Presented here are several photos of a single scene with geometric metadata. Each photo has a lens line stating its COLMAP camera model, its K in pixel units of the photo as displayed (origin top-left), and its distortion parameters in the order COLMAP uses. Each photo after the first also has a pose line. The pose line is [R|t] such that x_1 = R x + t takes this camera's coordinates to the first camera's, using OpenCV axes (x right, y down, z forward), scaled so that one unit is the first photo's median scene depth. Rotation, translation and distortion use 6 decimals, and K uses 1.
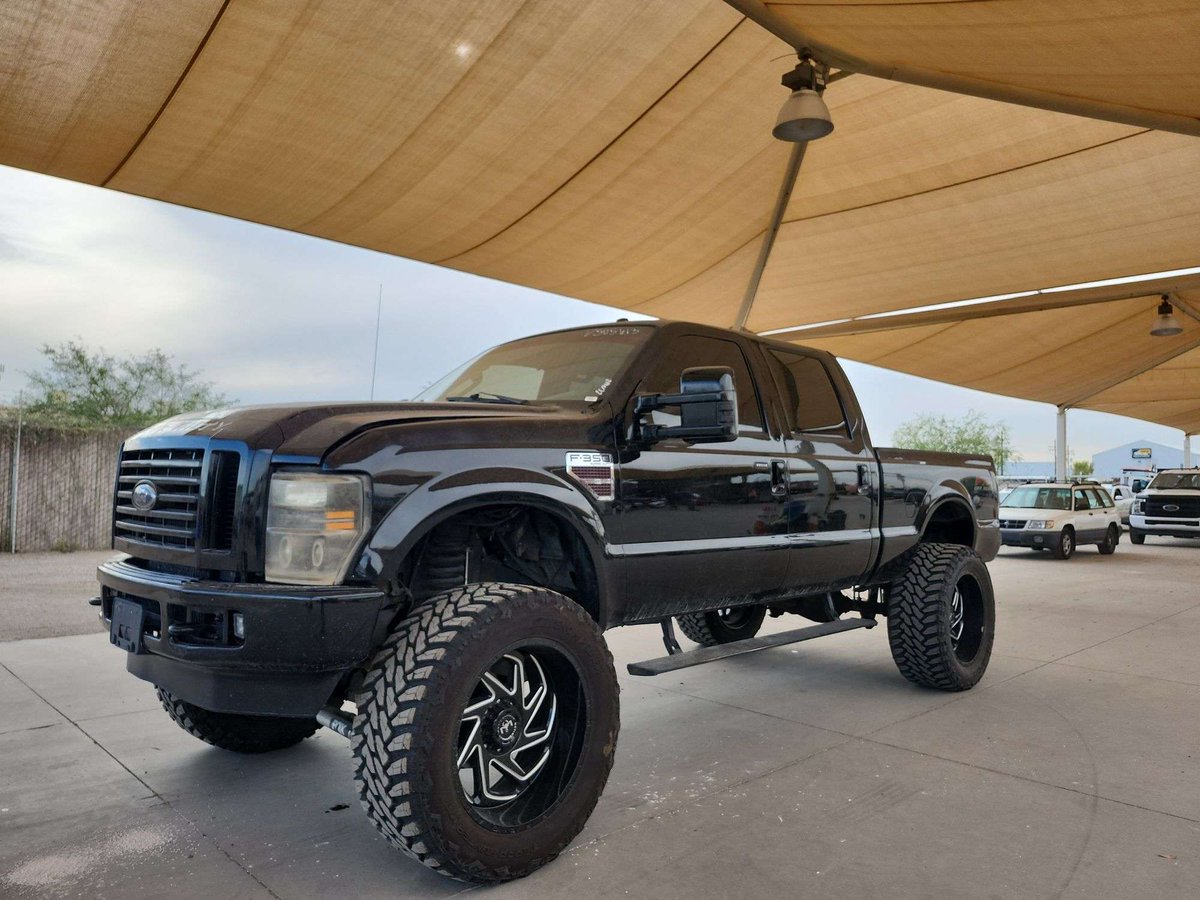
lens RADIAL K [[835.8, 0, 600.0], [0, 835.8, 450.0], [0, 0, 1]] dist [0.038815, -0.003639]
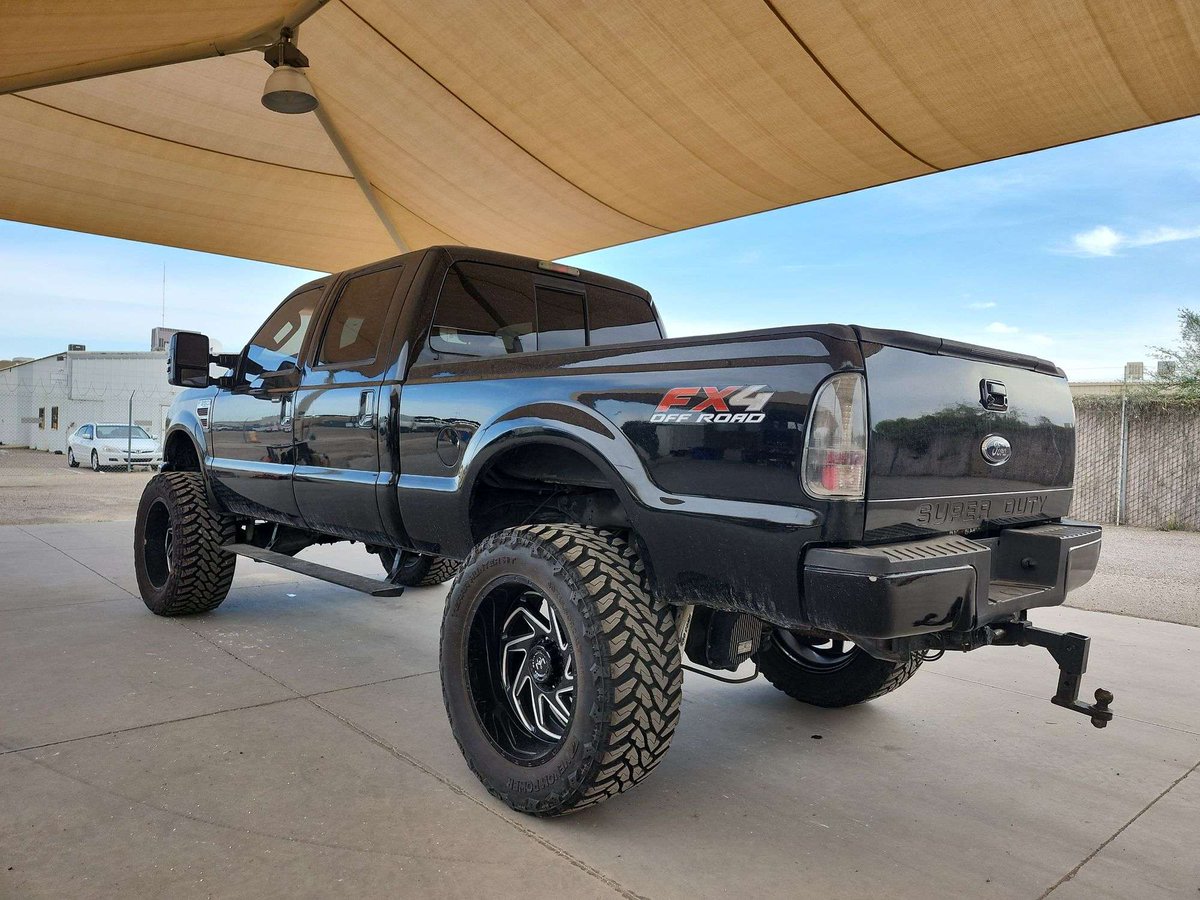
lens RADIAL K [[835.8, 0, 600.0], [0, 835.8, 450.0], [0, 0, 1]] dist [0.038815, -0.003639]
pose [[-0.032075, -0.002355, -0.999483, 1.084396], [0.011331, 0.999932, -0.002720, 0.077019], [0.999421, -0.011412, -0.032046, 1.226106]]
